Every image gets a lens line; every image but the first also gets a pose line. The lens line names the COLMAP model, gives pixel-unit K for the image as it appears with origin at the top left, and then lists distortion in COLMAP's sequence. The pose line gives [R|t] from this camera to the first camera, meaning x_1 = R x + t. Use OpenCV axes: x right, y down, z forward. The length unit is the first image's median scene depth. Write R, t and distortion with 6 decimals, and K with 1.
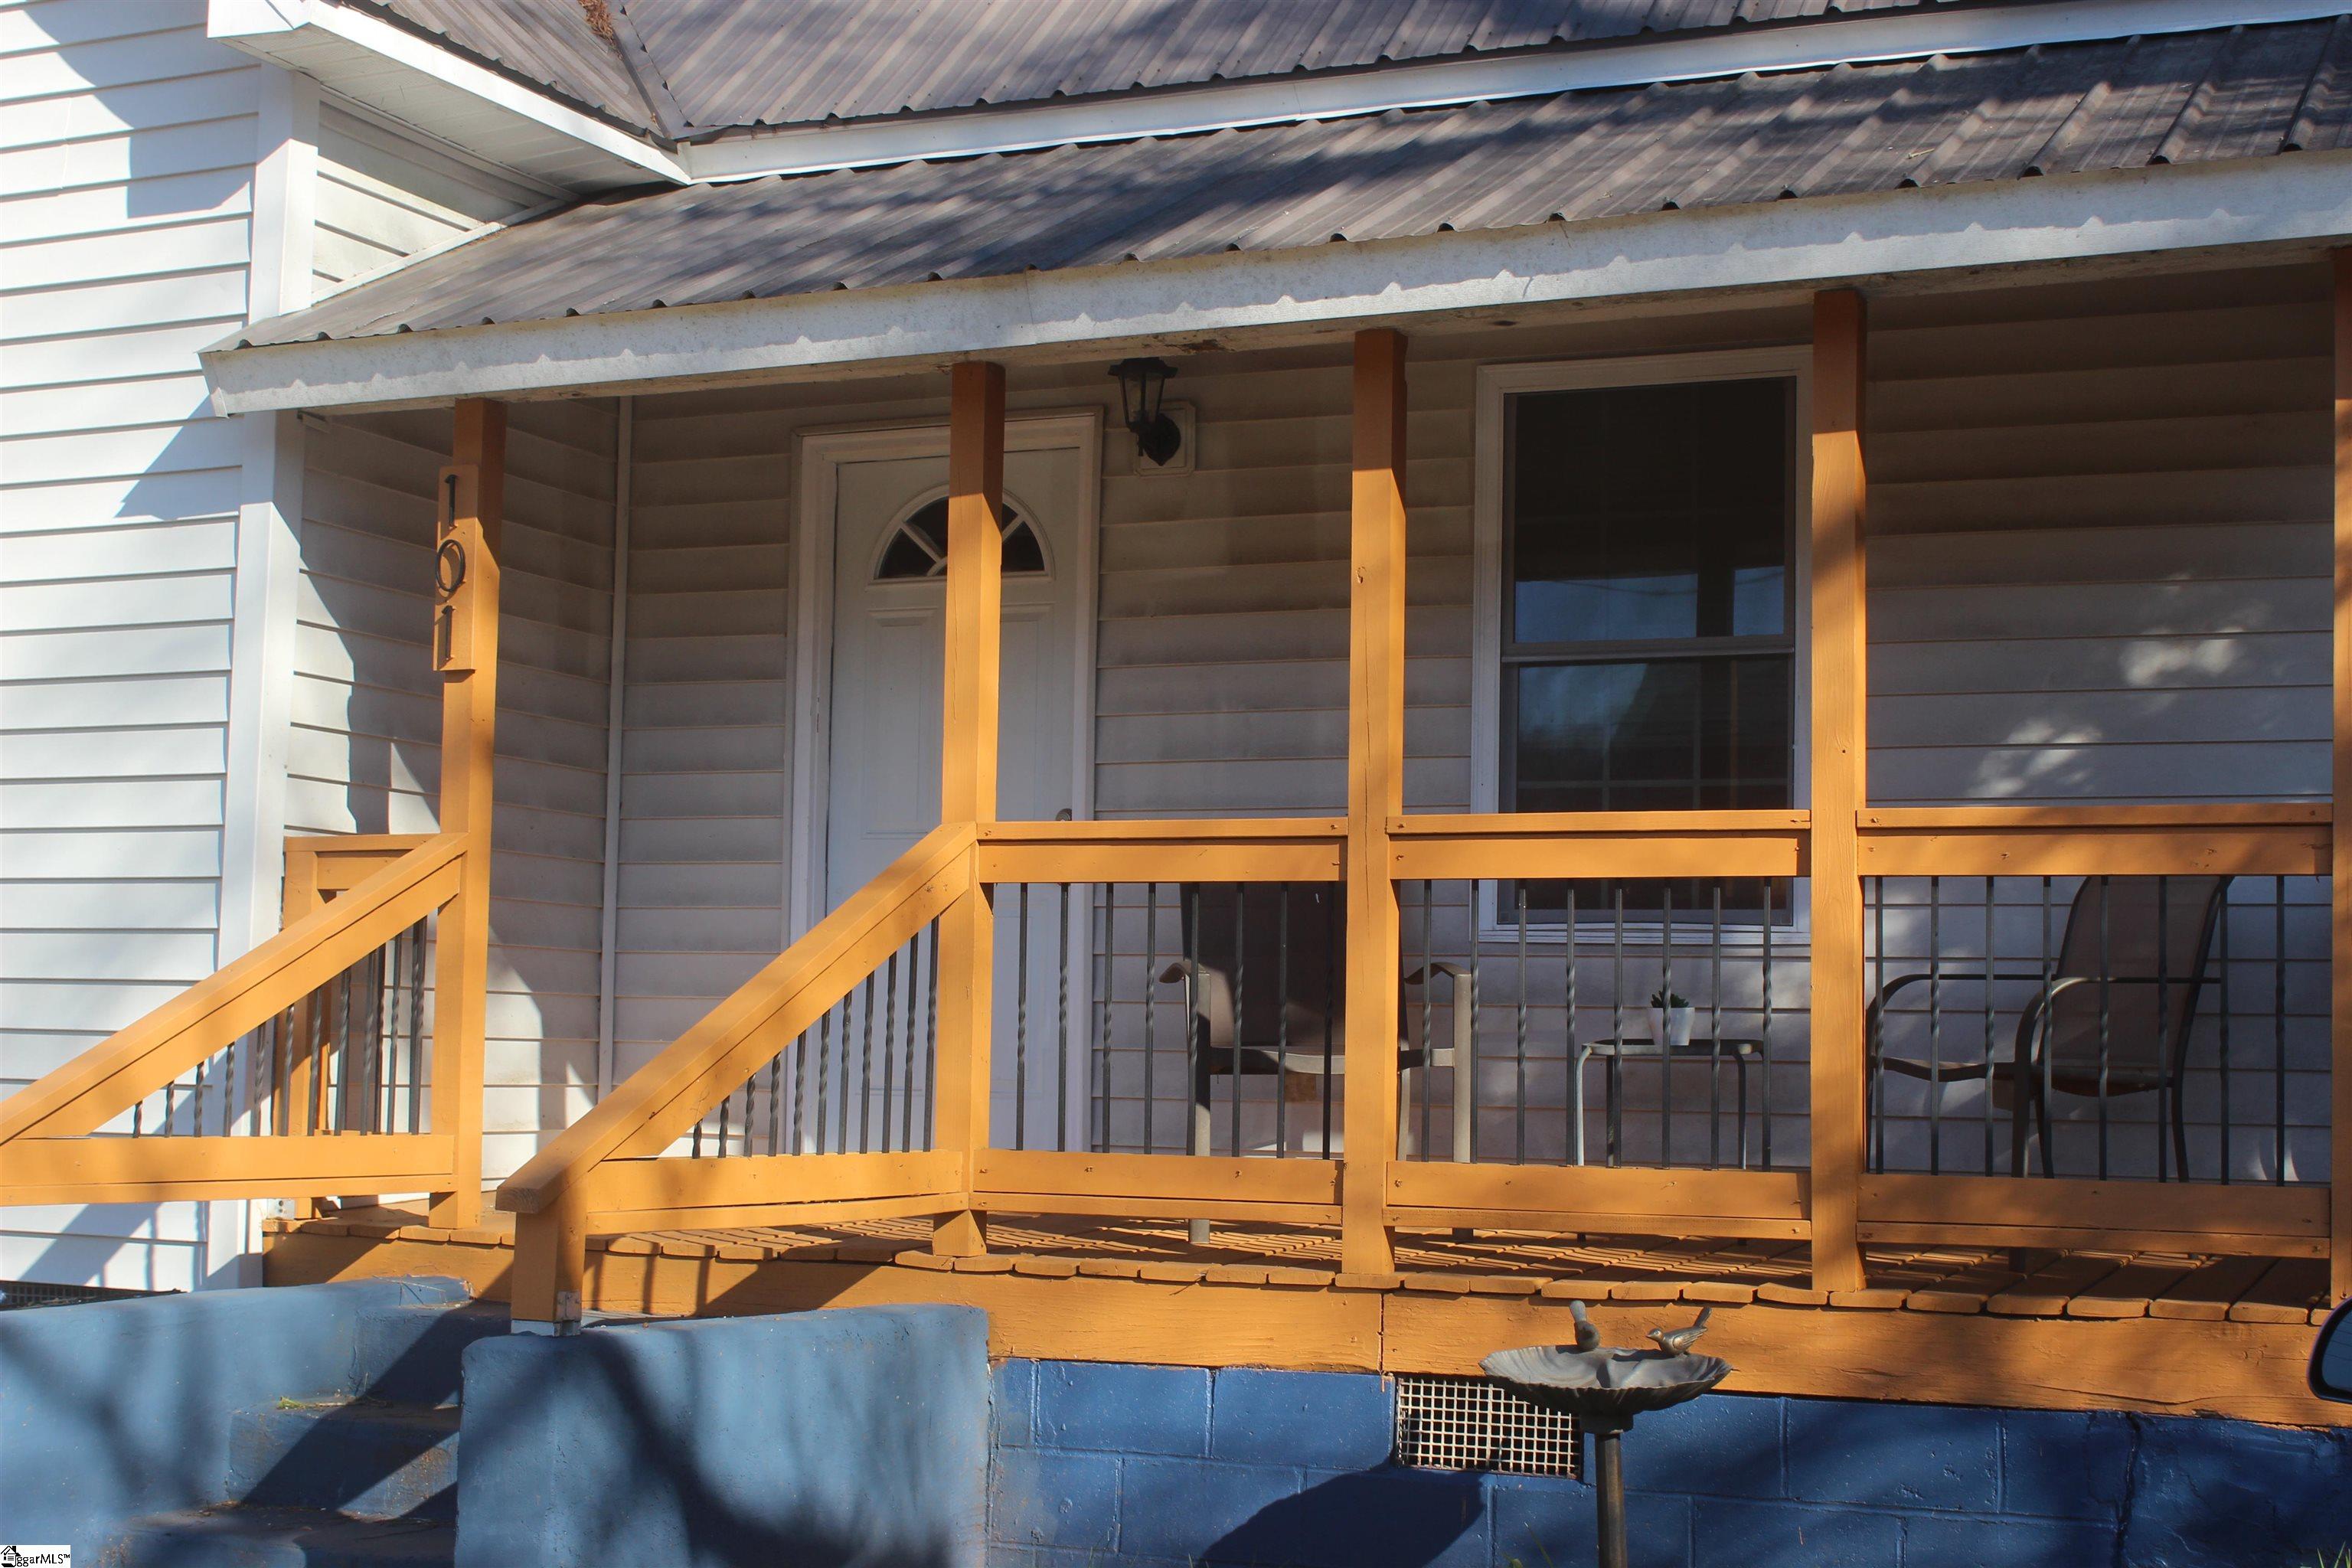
lens RADIAL K [[3332.7, 0, 1178.7], [0, 3332.7, 778.5], [0, 0, 1]] dist [0.162443, 0.000000]
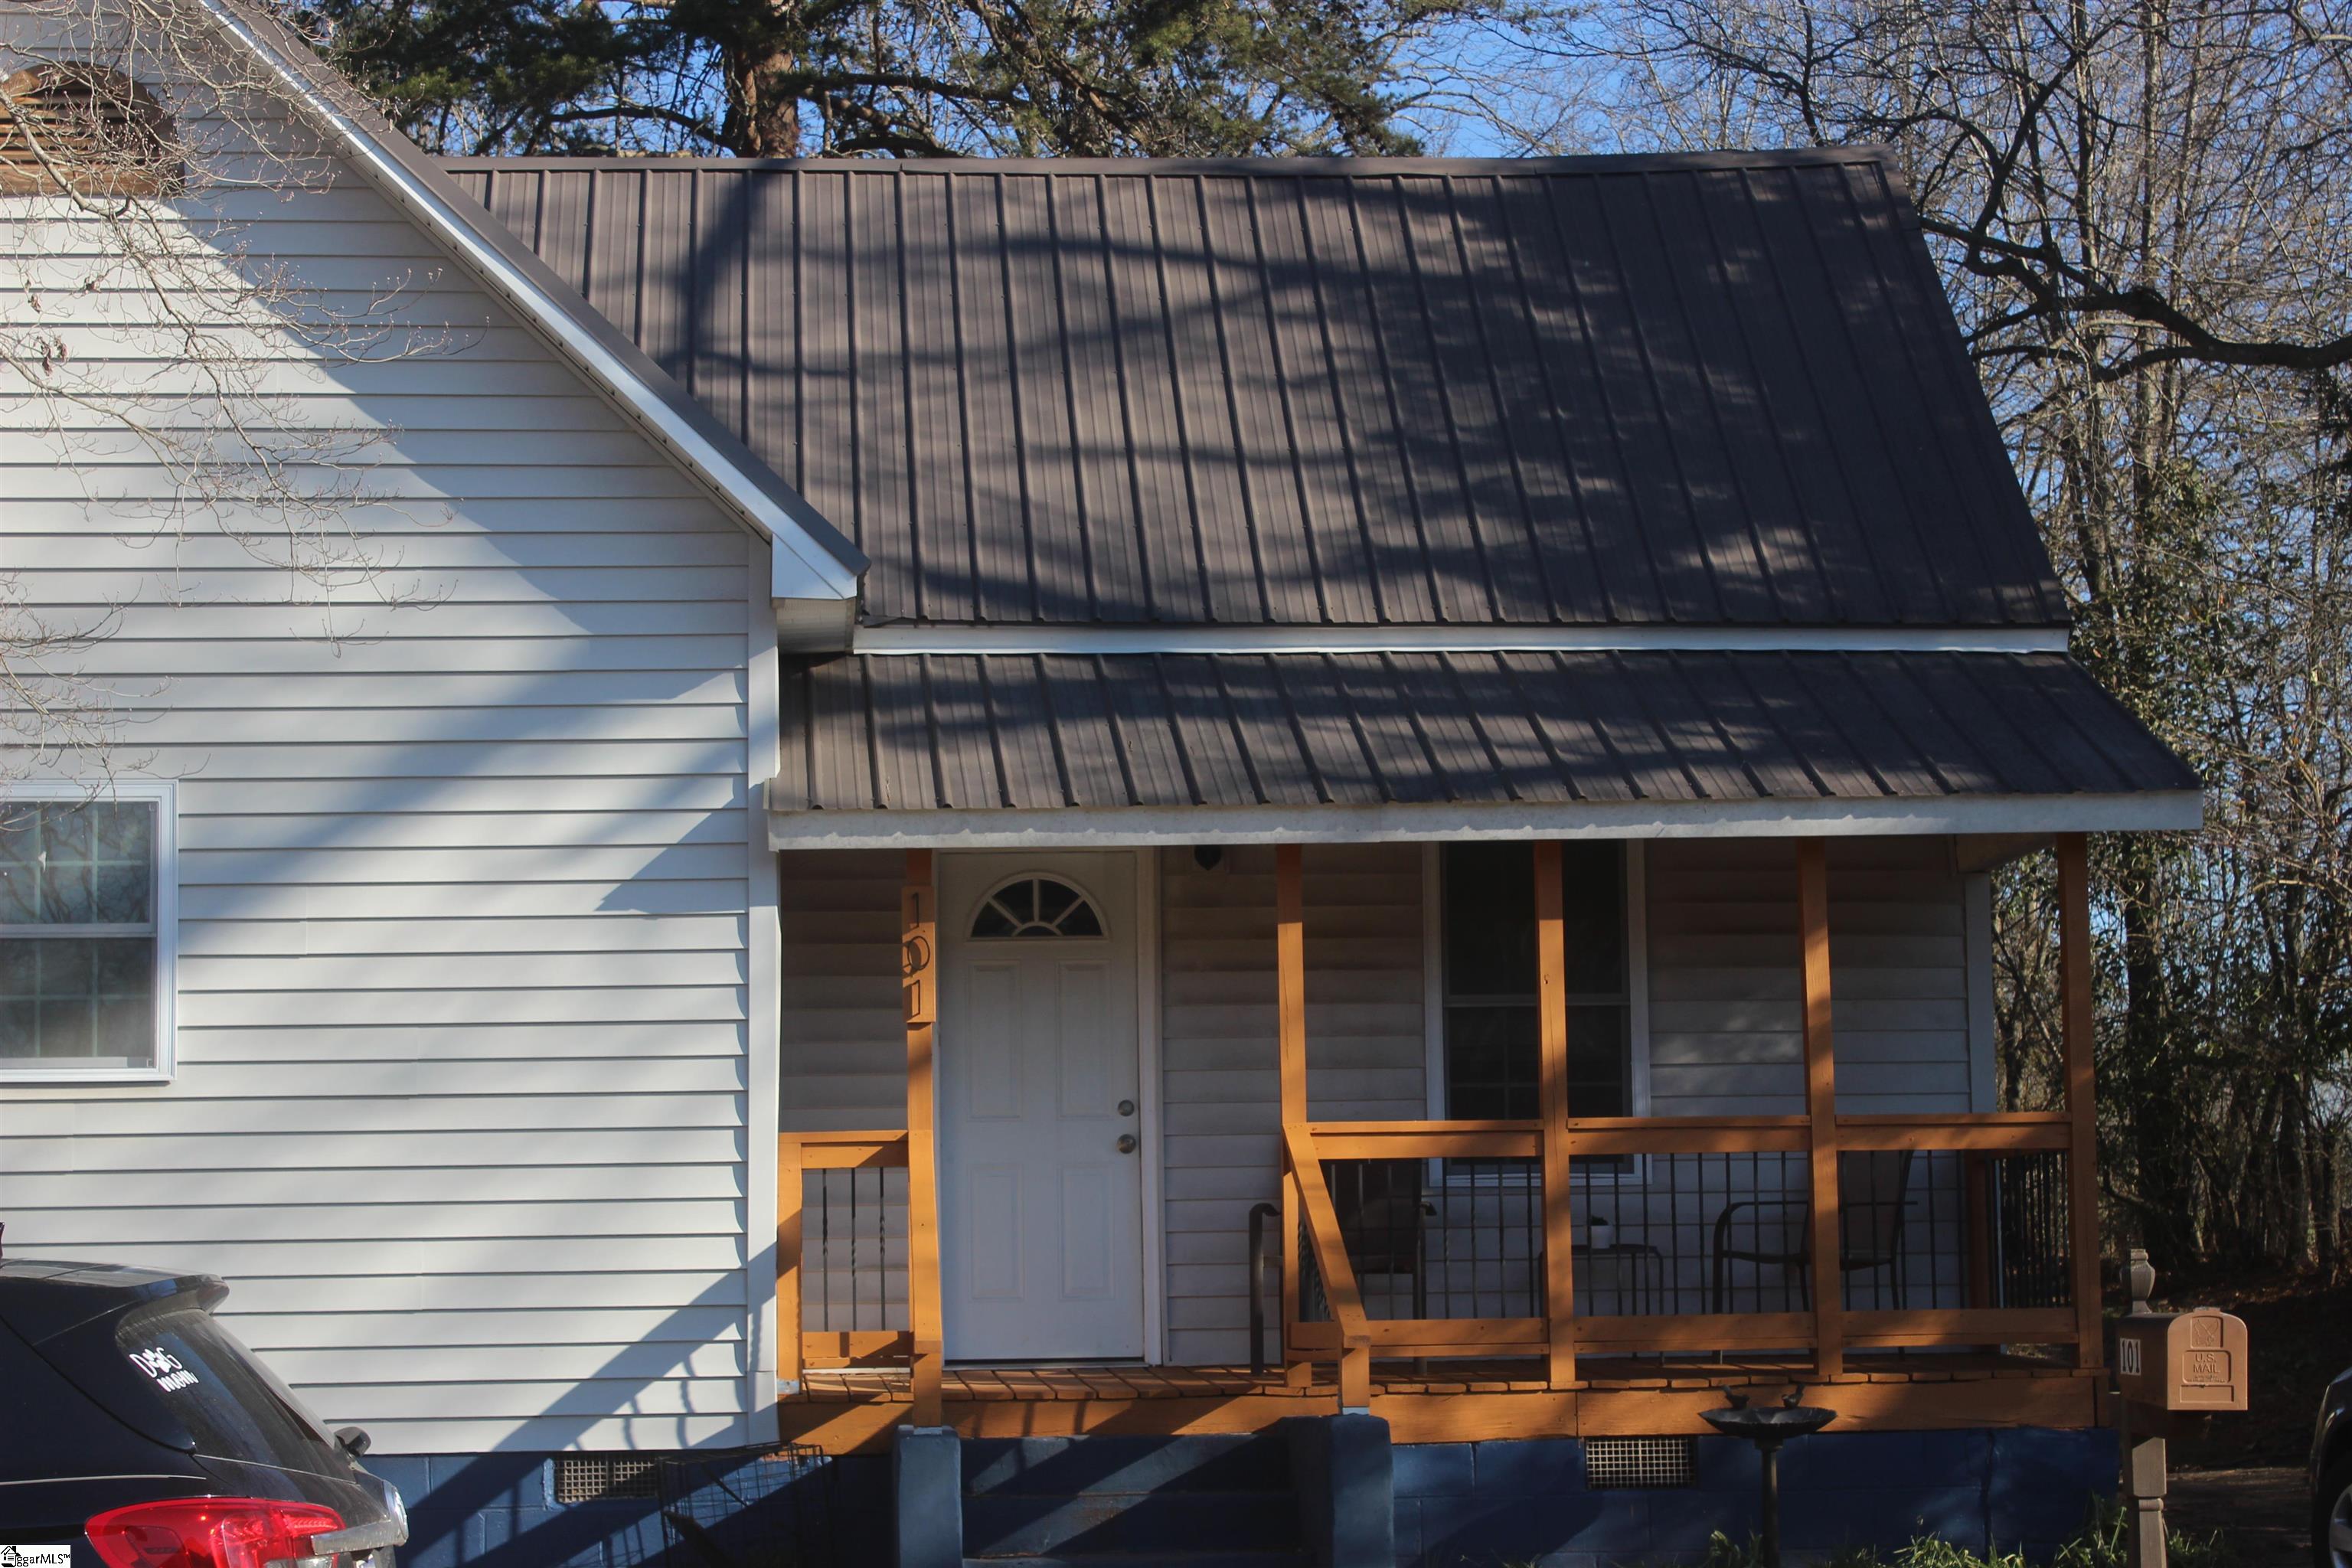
lens RADIAL K [[4801.9, 0, 1180.6], [0, 4801.9, 787.0], [0, 0, 1]] dist [0.087582, 0.000000]
pose [[0.874694, 0.017505, 0.484359, -1.116437], [-0.007347, 0.999712, -0.022863, -0.086460], [-0.484620, 0.016439, 0.874570, -0.919805]]
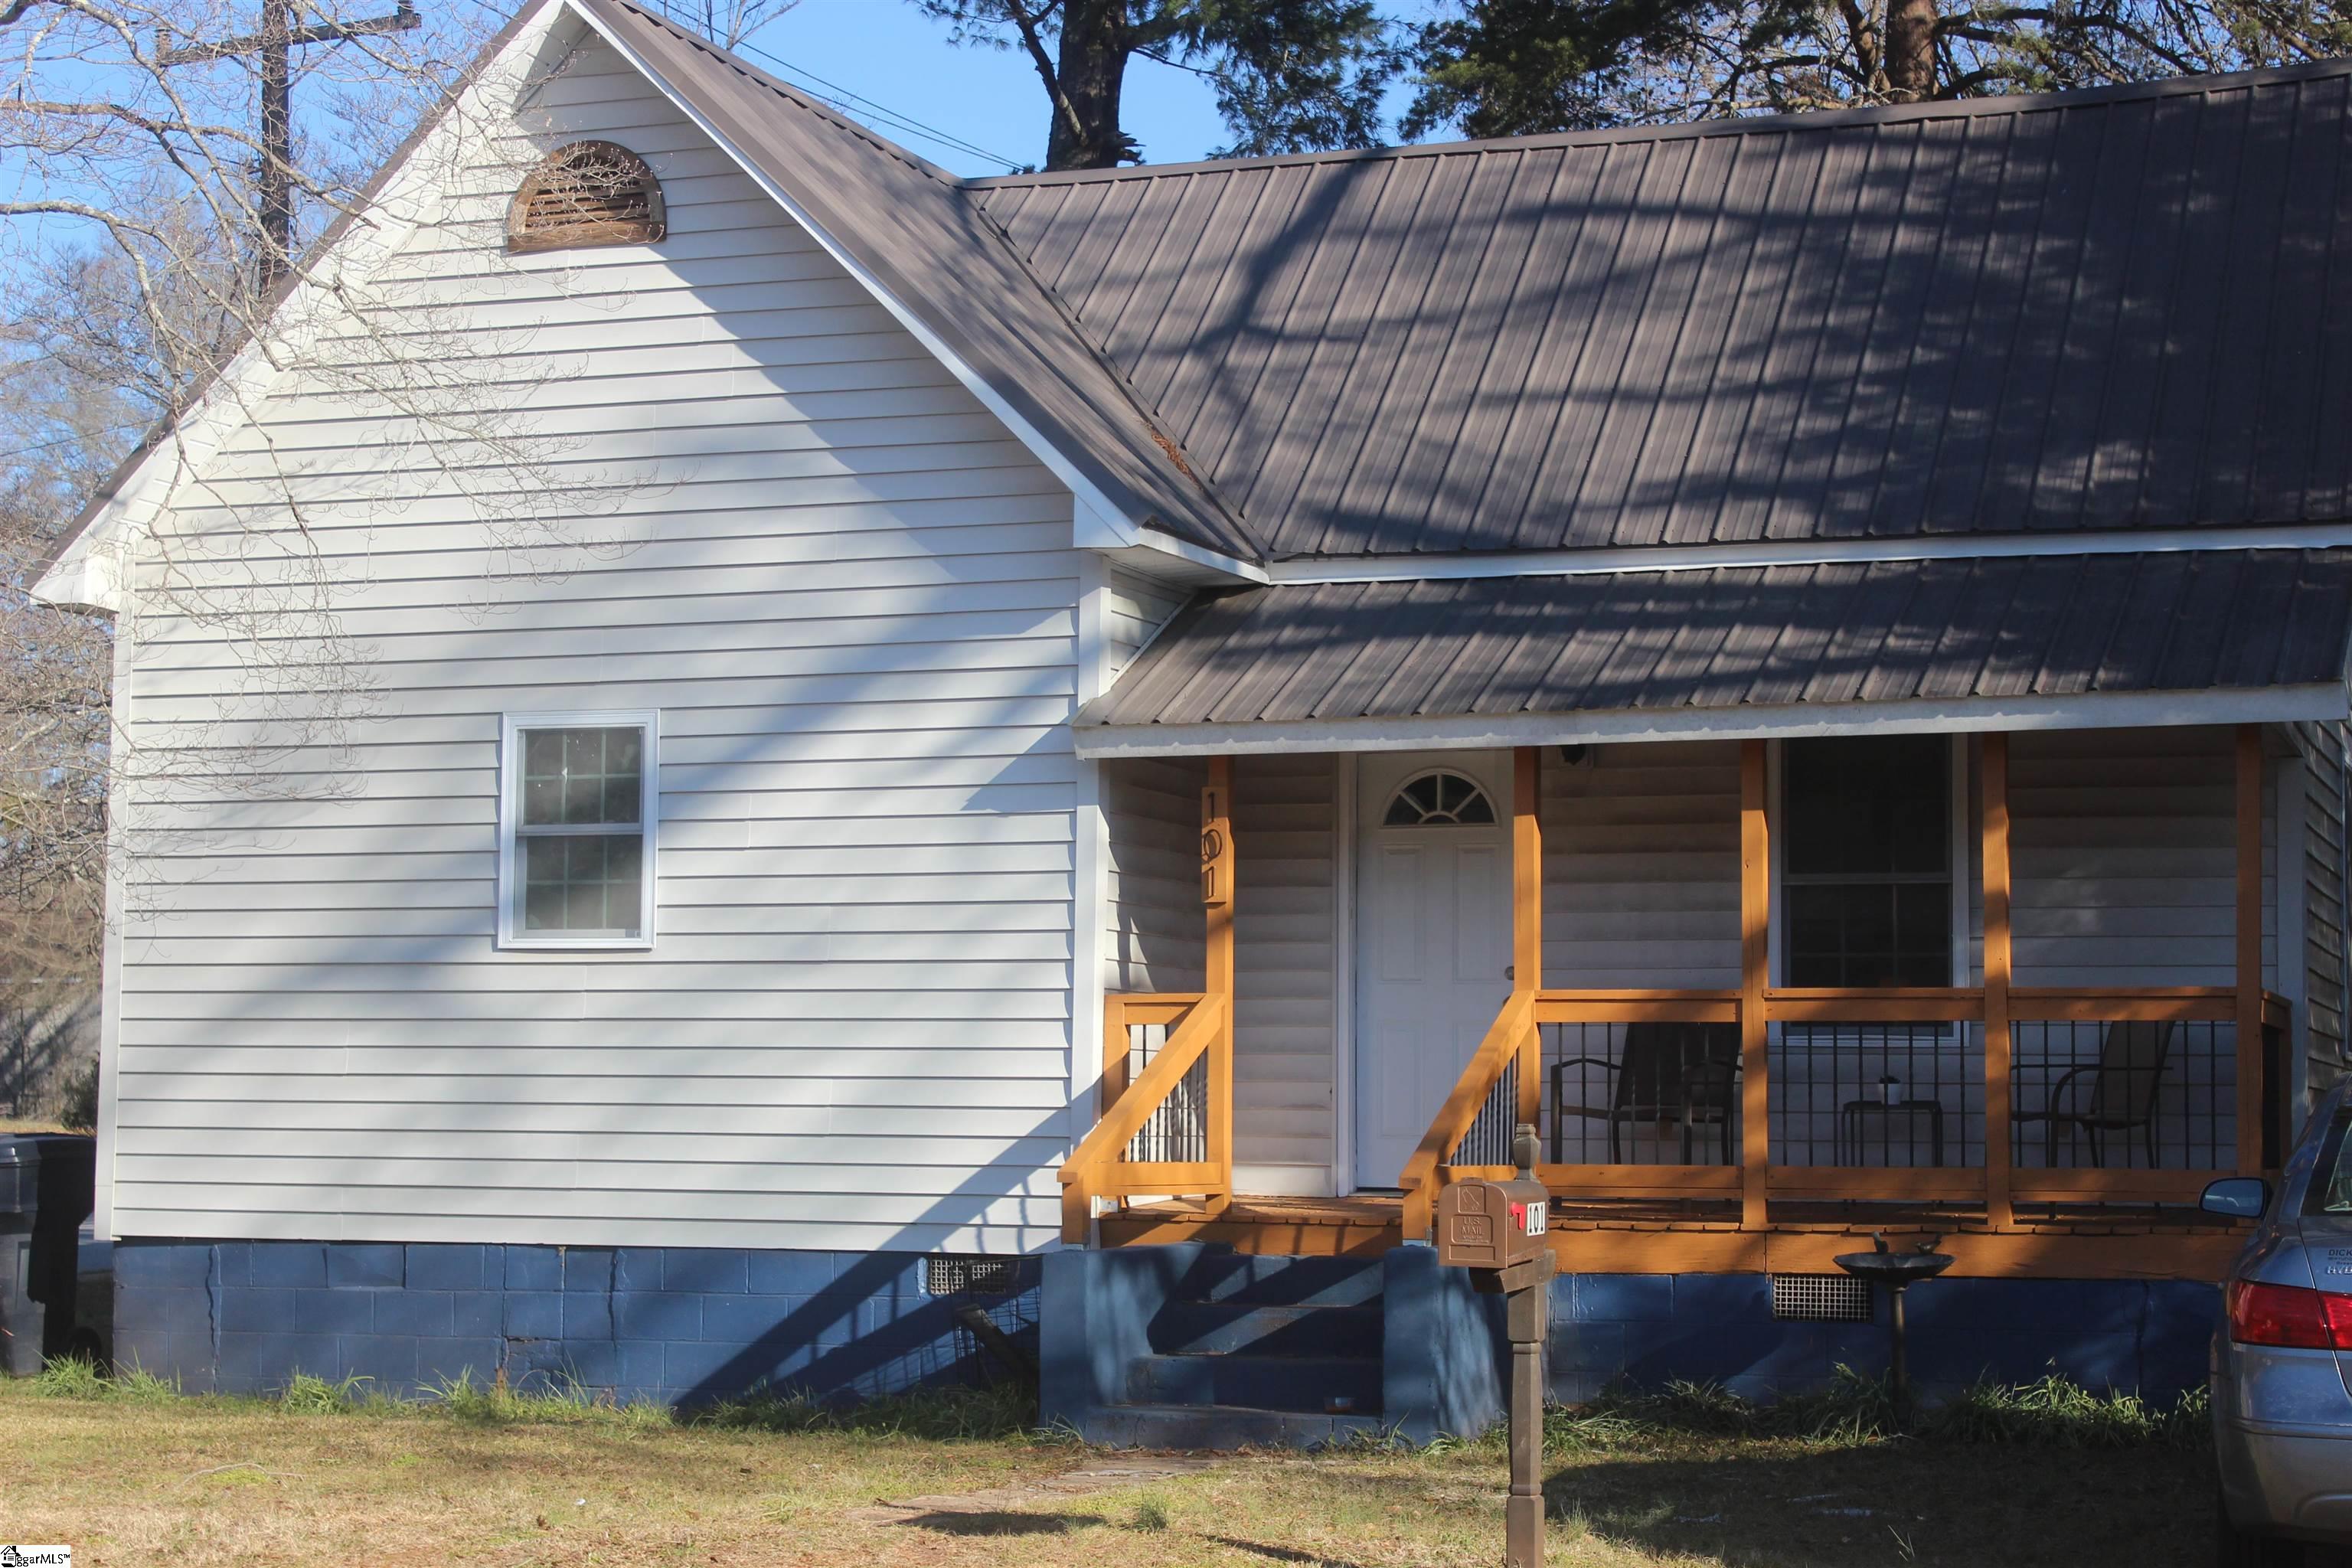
lens RADIAL K [[4346.9, 0, 1173.4], [0, 4346.9, 788.7], [0, 0, 1]] dist [0.086009, 0.000000]
pose [[0.997994, -0.008782, 0.062699, -0.366677], [0.008082, 0.999902, 0.011406, -0.114764], [-0.062793, -0.010876, 0.997967, -1.260351]]
